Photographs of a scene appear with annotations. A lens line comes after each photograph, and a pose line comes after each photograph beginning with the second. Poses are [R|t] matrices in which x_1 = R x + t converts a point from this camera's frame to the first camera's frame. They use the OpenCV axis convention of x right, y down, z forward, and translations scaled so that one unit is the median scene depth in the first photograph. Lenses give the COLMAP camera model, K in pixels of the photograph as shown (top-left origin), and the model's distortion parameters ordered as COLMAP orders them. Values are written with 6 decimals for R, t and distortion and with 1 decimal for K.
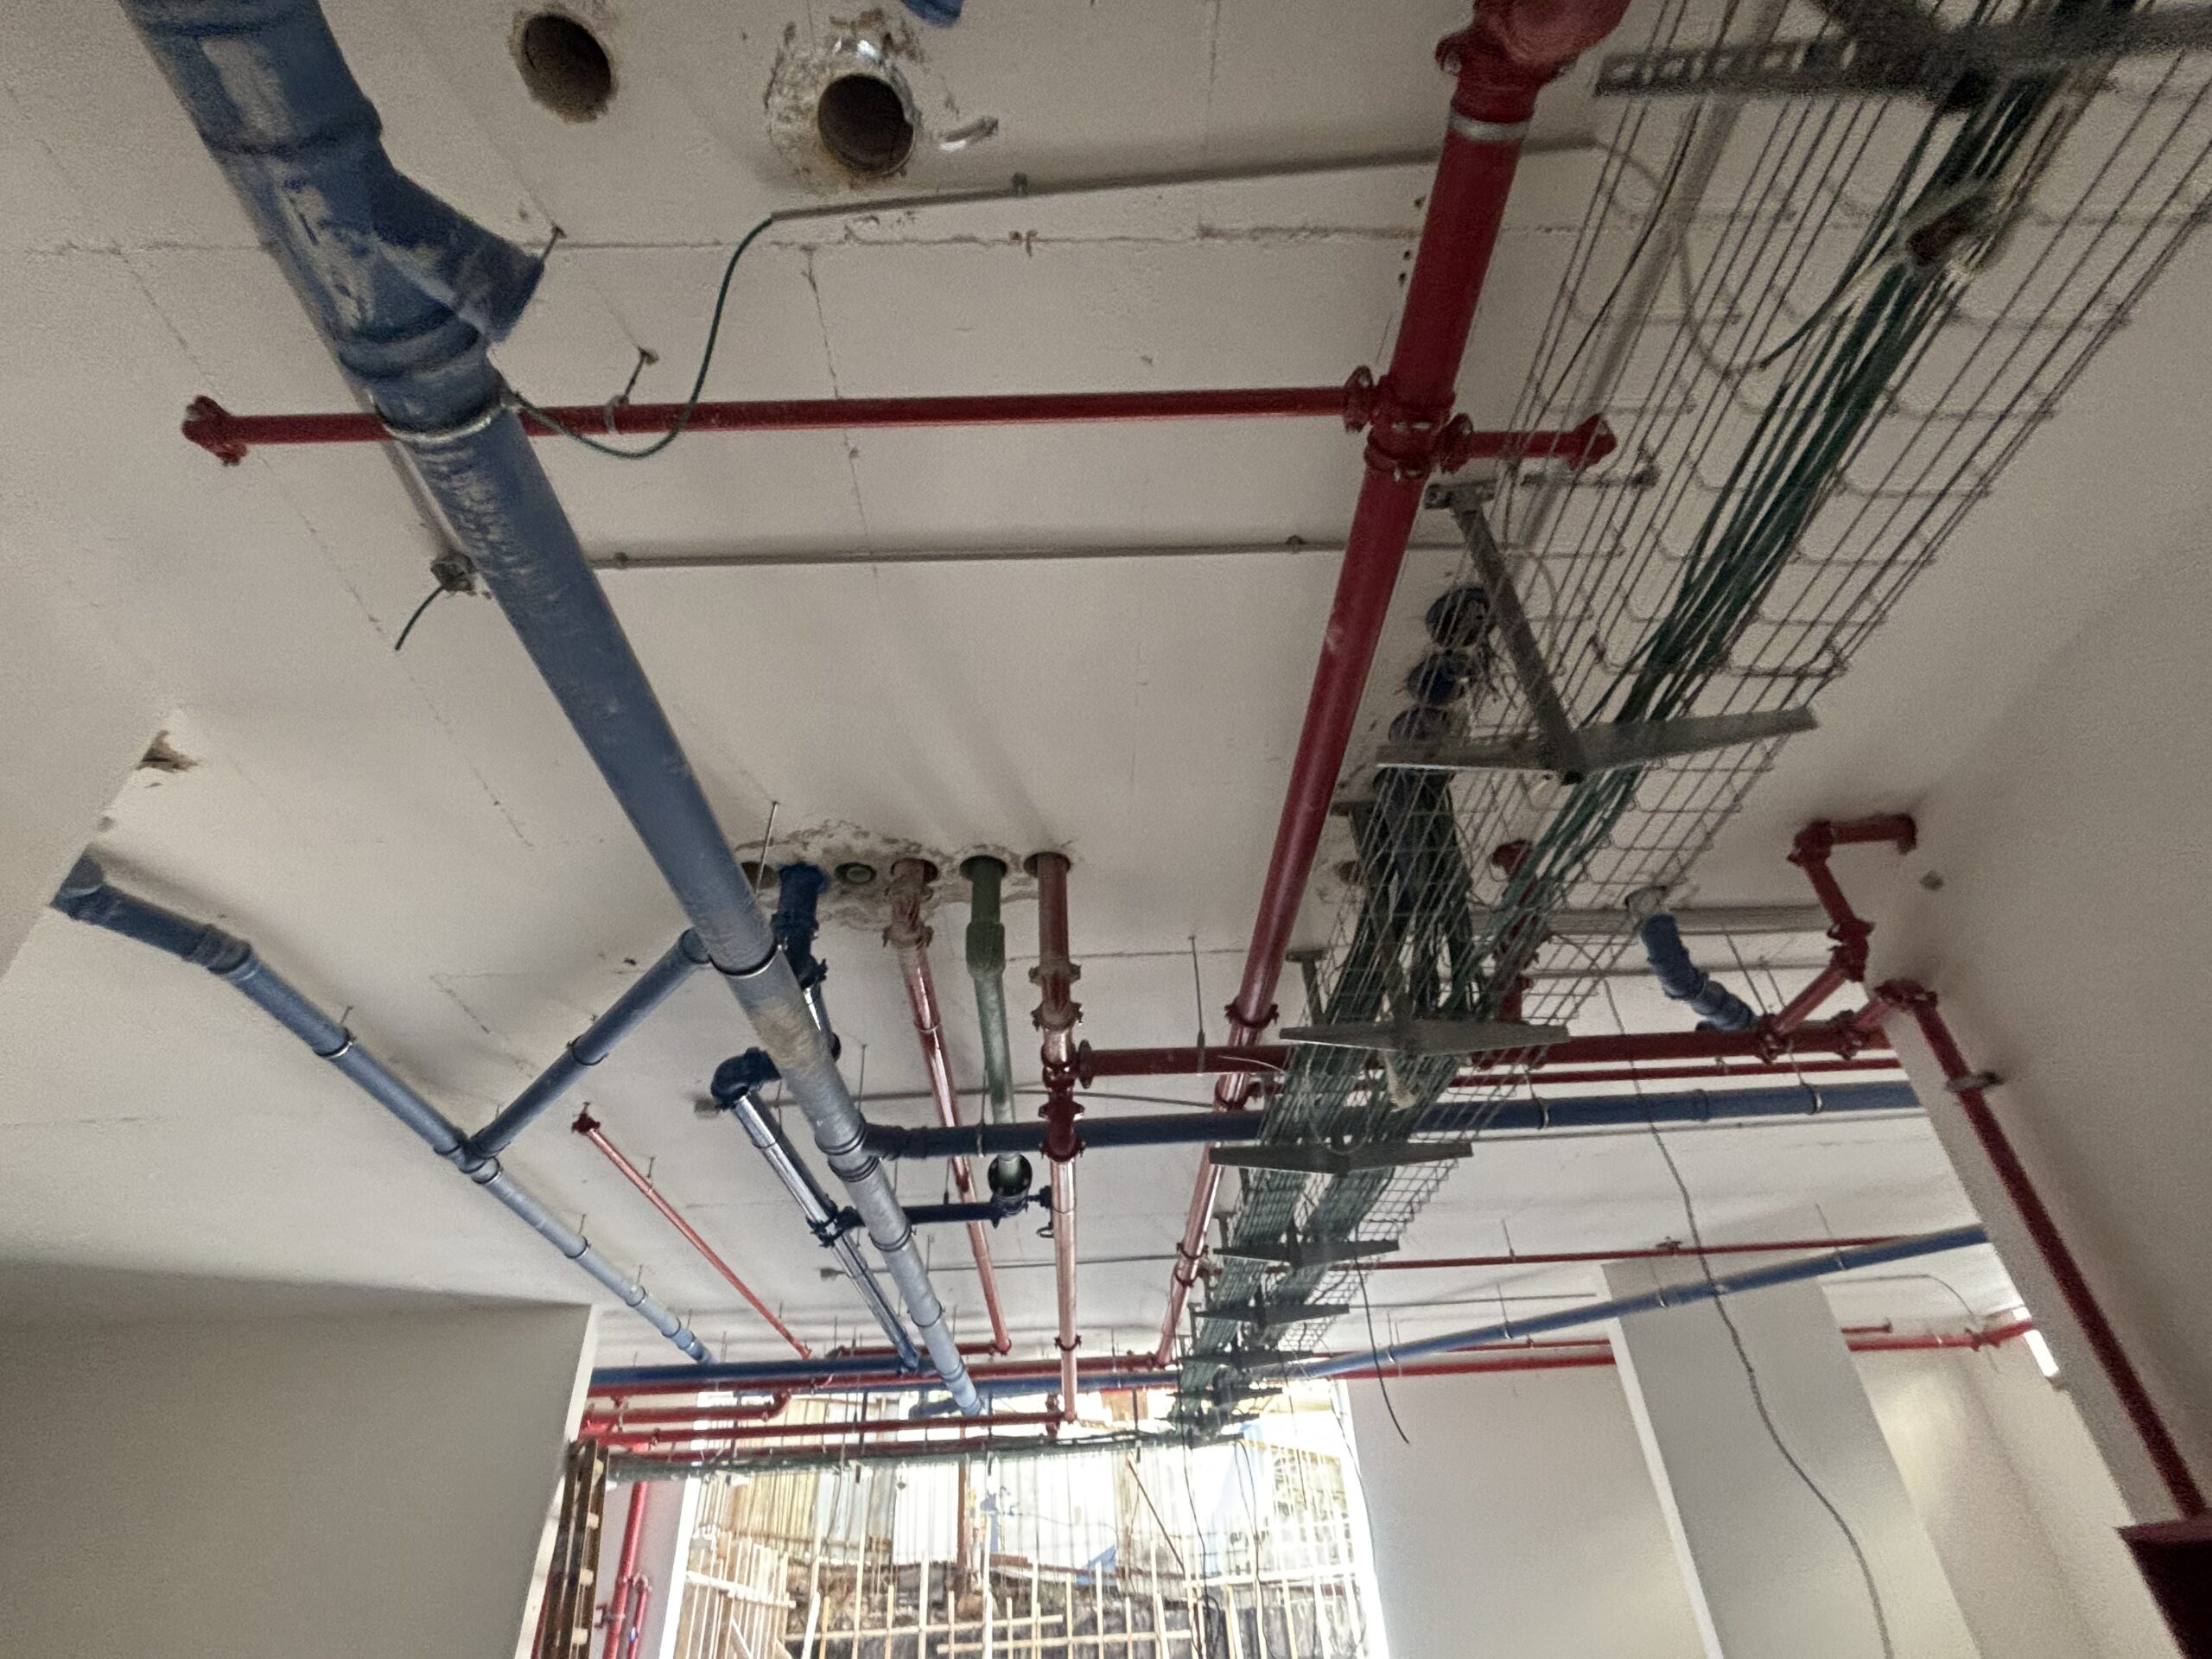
lens RADIAL K [[1096.0, 0, 1106.0], [0, 1096.0, 829.5], [0, 0, 1]] dist [0.000347, 0.000042]
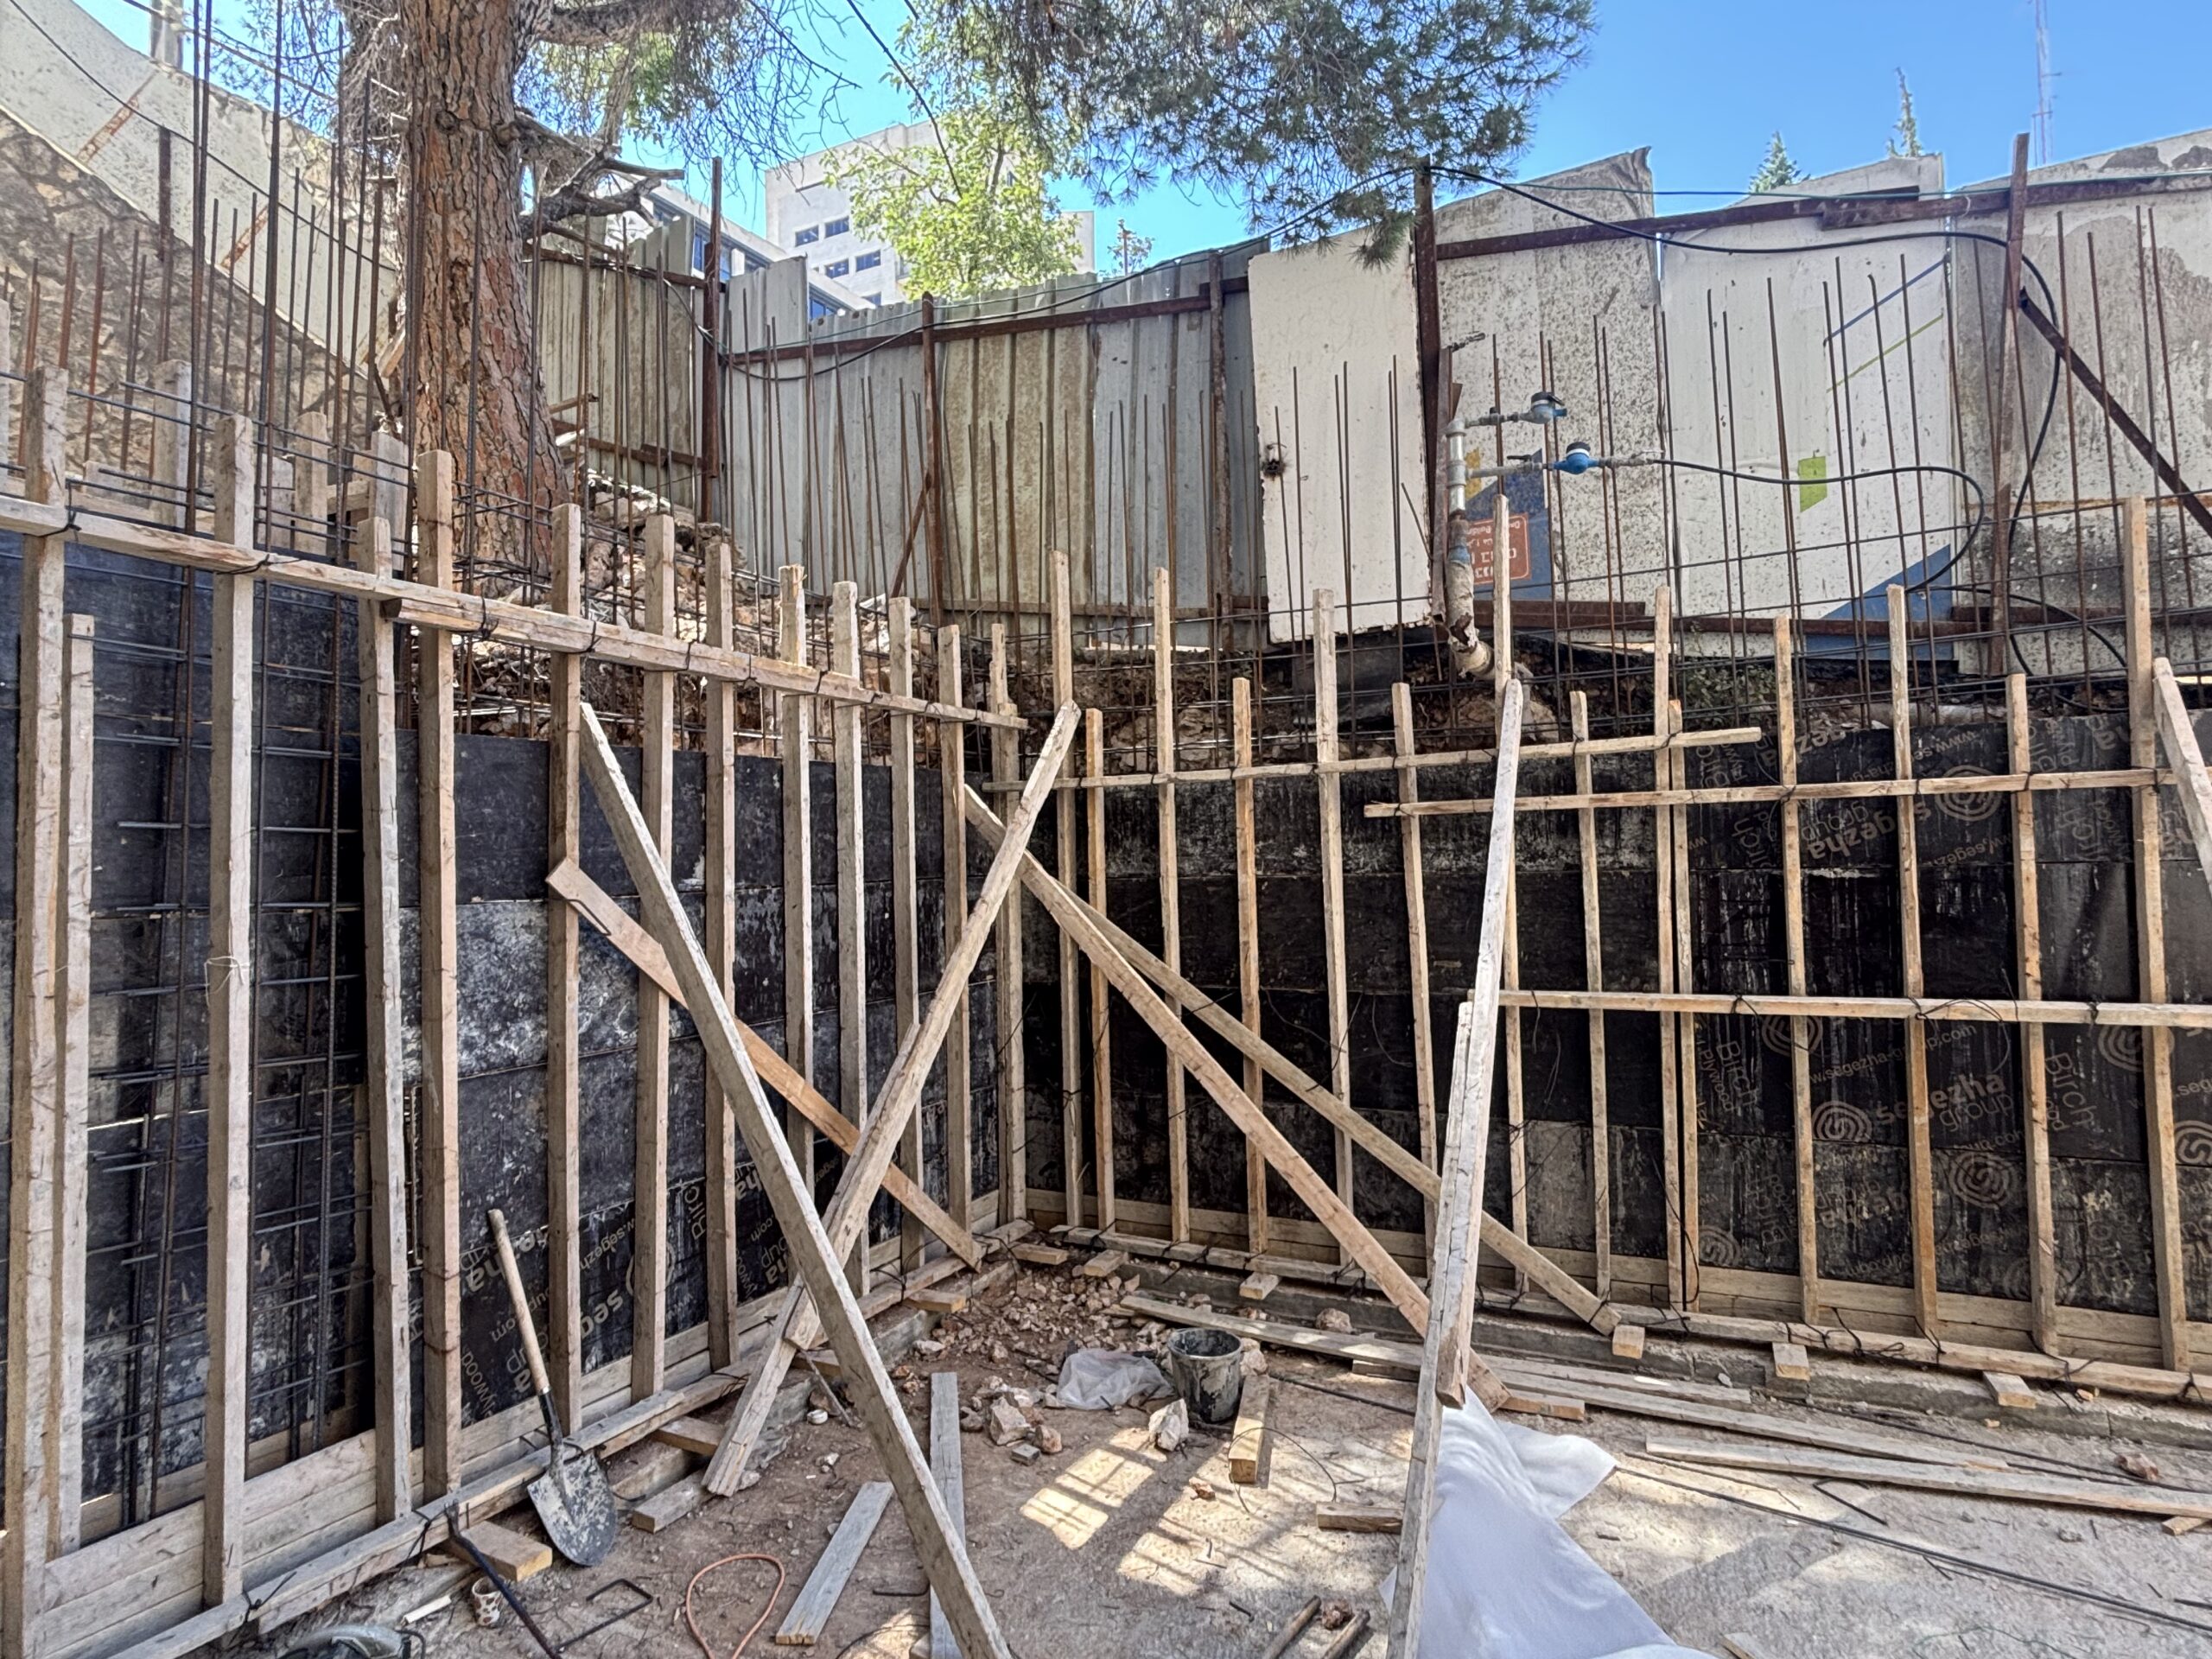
lens RADIAL K [[1194.4, 0, 1106.0], [0, 1194.4, 829.5], [0, 0, 1]] dist [-0.000282, -0.000061]
pose [[0.865042, 0.013875, -0.501507, -0.030349], [0.282647, 0.812403, 0.510011, 0.512405], [0.414503, -0.582931, 0.698842, 0.665622]]
